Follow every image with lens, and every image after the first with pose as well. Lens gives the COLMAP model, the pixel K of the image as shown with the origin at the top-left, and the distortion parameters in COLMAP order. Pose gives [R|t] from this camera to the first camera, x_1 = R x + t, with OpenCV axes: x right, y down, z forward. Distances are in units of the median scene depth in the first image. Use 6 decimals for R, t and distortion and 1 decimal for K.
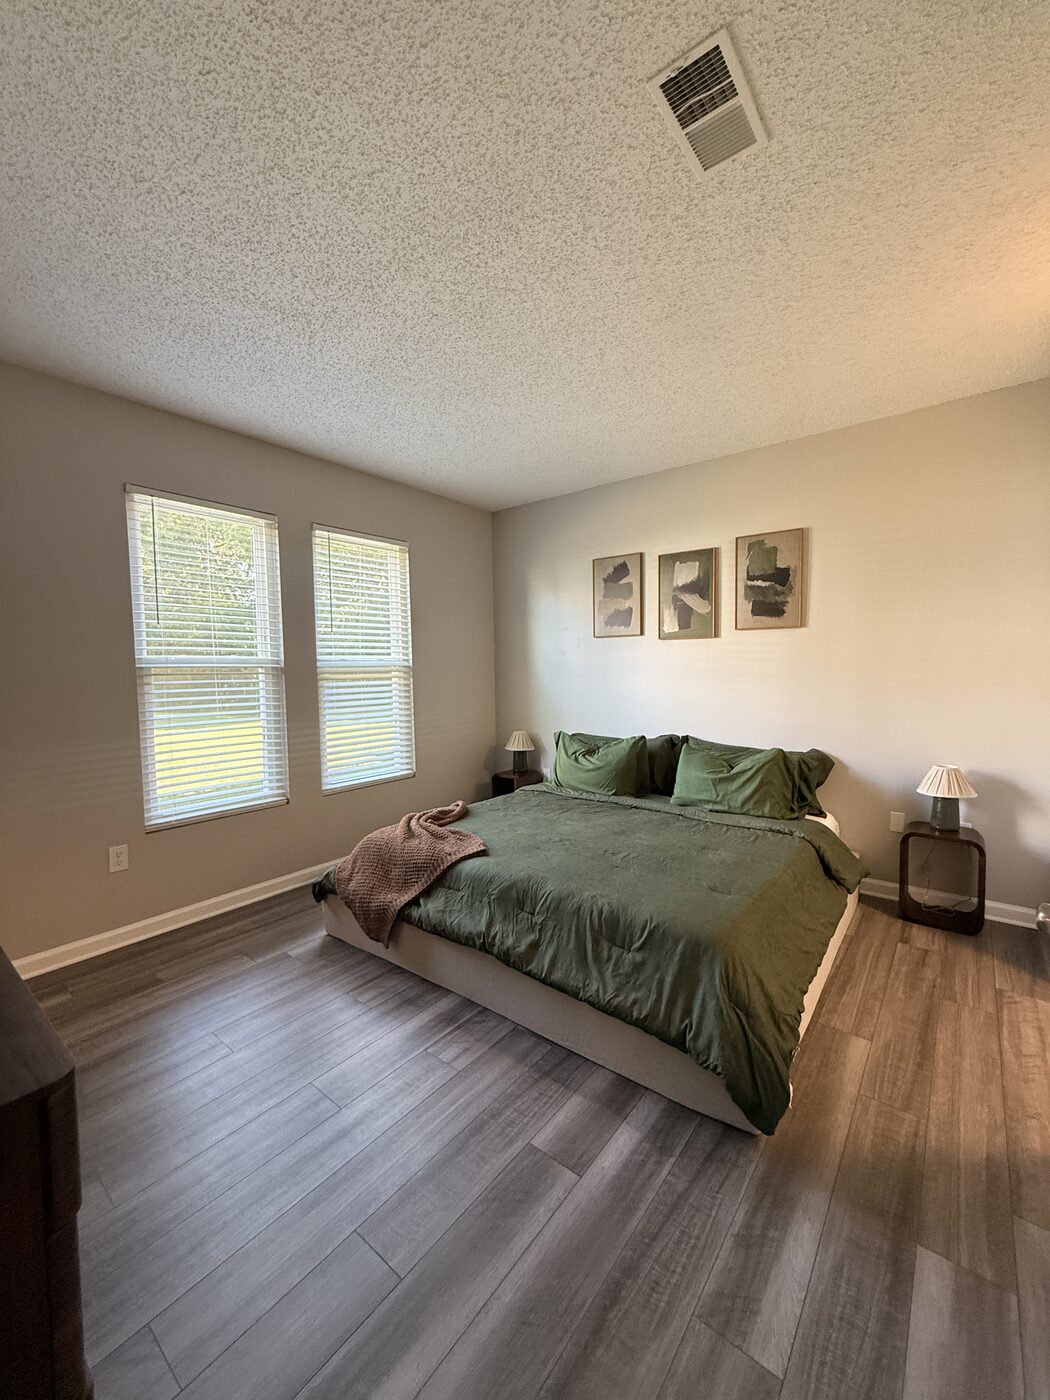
lens RADIAL K [[563.5, 0, 521.1], [0, 563.5, 693.9], [0, 0, 1]] dist [0.002783, -0.000247]
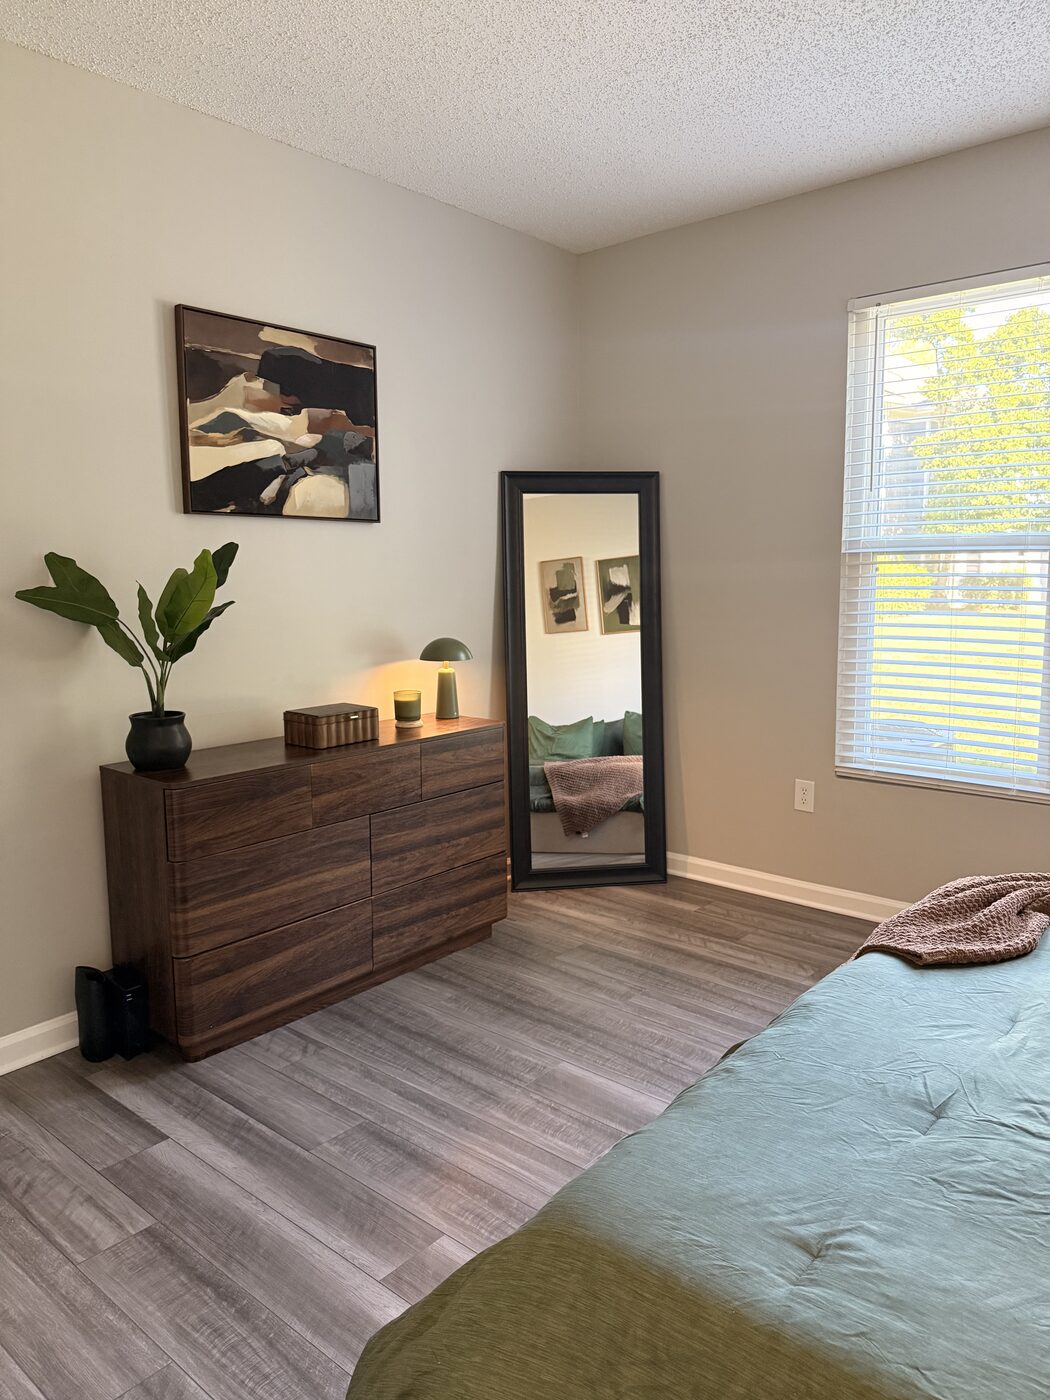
lens RADIAL K [[995.8, 0, 522.8], [0, 995.8, 704.1], [0, 0, 1]] dist [0.042526, -0.047899]
pose [[-0.045581, 0.149697, -0.987681, 1.292356], [-0.032764, 0.987952, 0.151250, -0.067890], [0.998423, 0.039255, -0.040127, 1.250665]]
